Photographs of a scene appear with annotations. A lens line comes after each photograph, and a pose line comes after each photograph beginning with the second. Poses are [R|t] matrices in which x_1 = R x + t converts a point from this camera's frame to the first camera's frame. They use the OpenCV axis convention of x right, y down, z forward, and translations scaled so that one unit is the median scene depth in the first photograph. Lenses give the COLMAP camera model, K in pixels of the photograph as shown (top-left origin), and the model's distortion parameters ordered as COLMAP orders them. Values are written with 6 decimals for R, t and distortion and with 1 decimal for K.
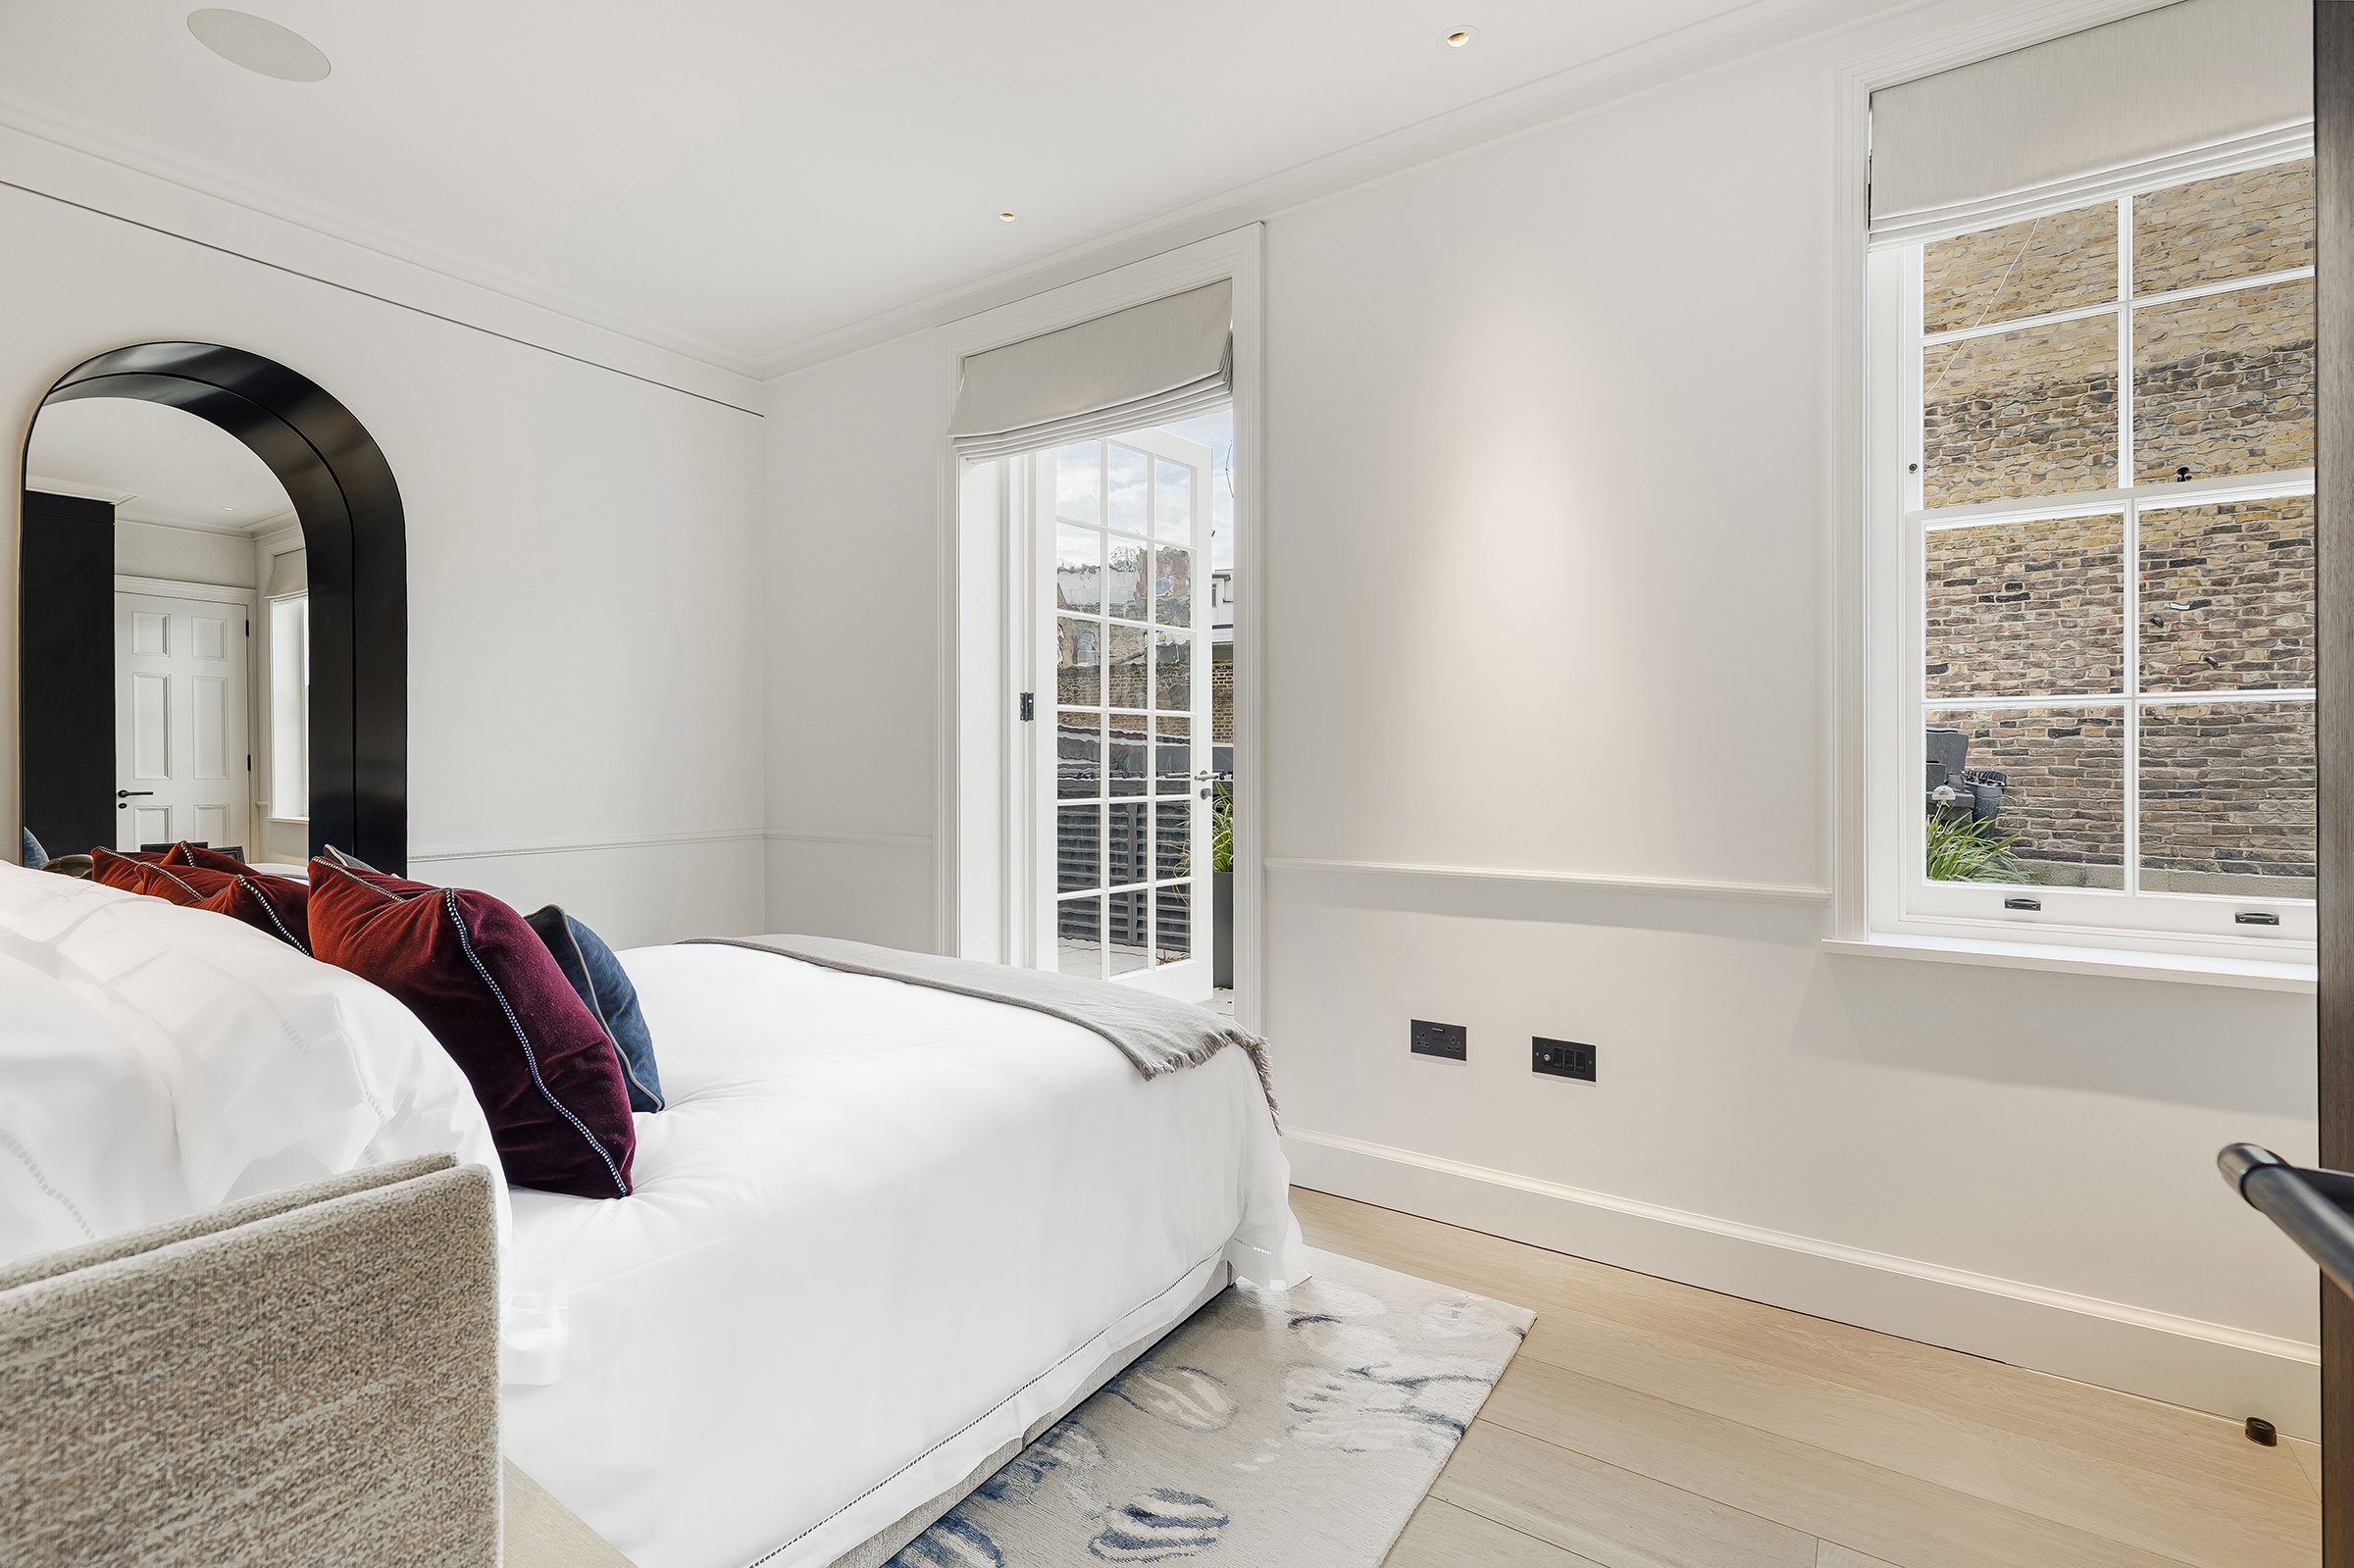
lens RADIAL K [[1060.8, 0, 1177.0], [0, 1060.8, 784.0], [0, 0, 1]] dist [-0.001443, -0.000306]
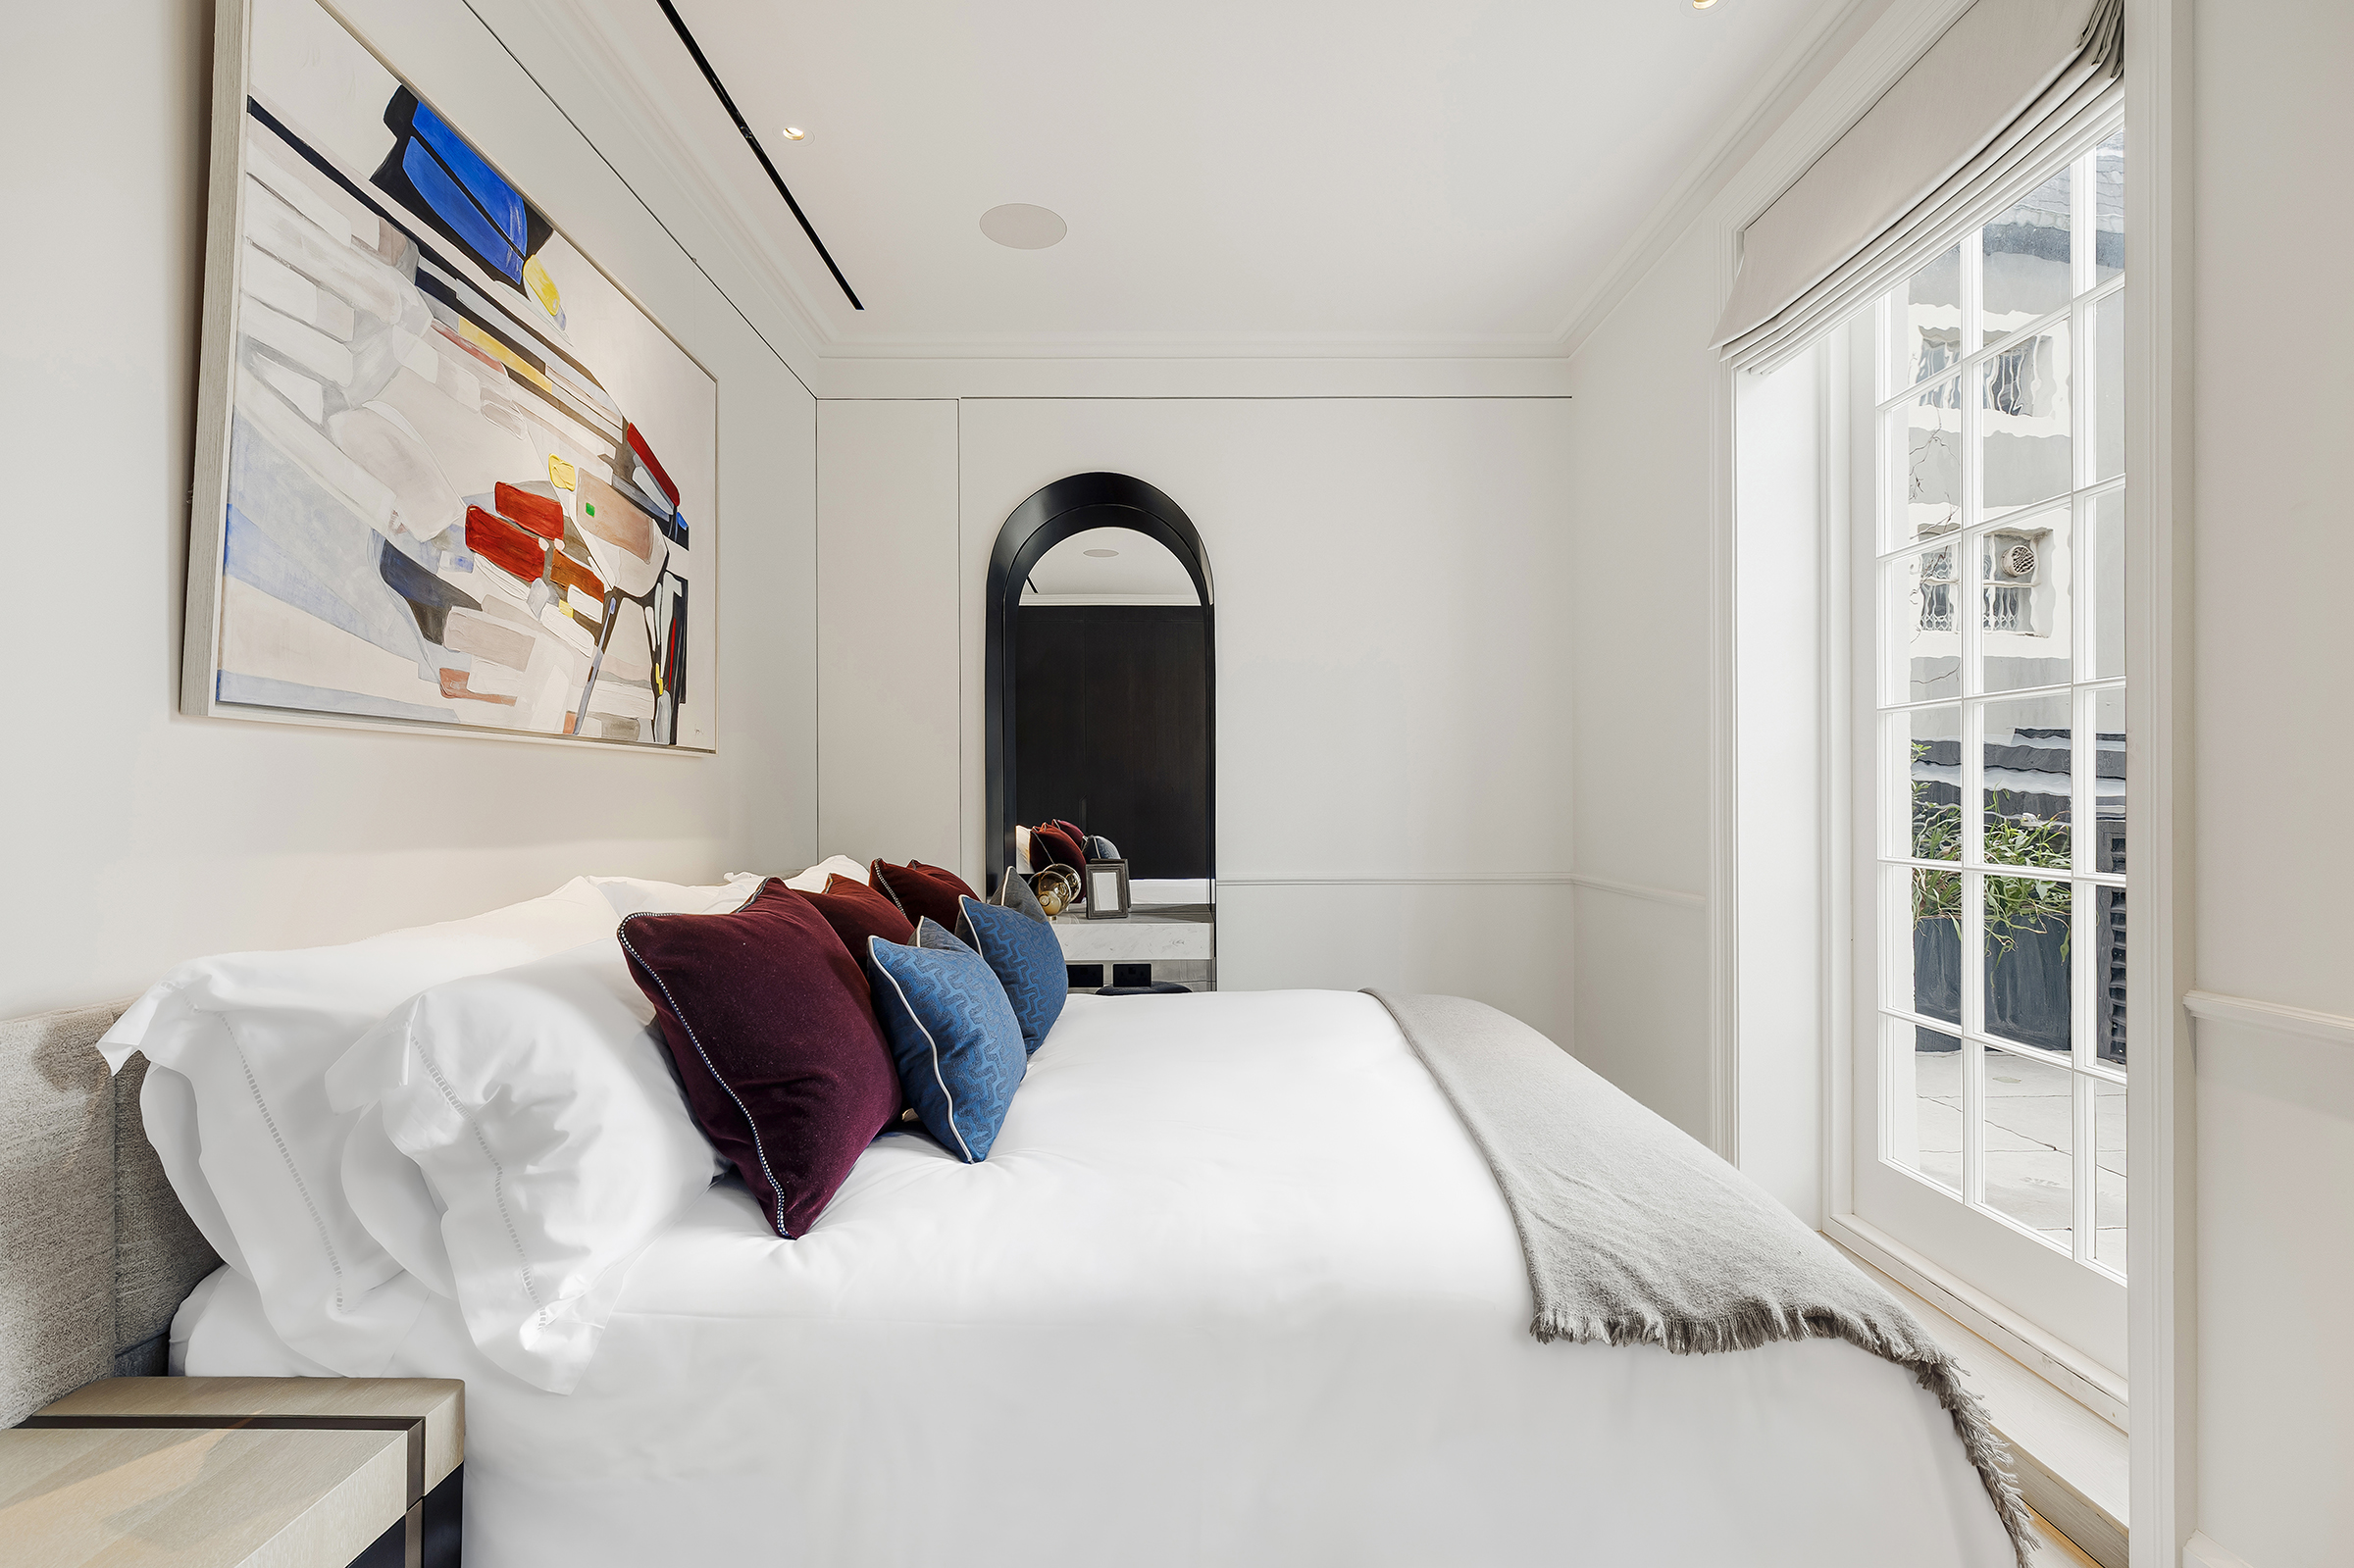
lens RADIAL K [[1106.6, 0, 1177.0], [0, 1106.6, 784.0], [0, 0, 1]] dist [0.022852, 0.000207]
pose [[0.558104, -0.012619, -0.829675, 0.315788], [-0.011224, 0.999678, -0.022755, -0.010327], [0.829695, 0.022012, 0.557783, 0.404524]]
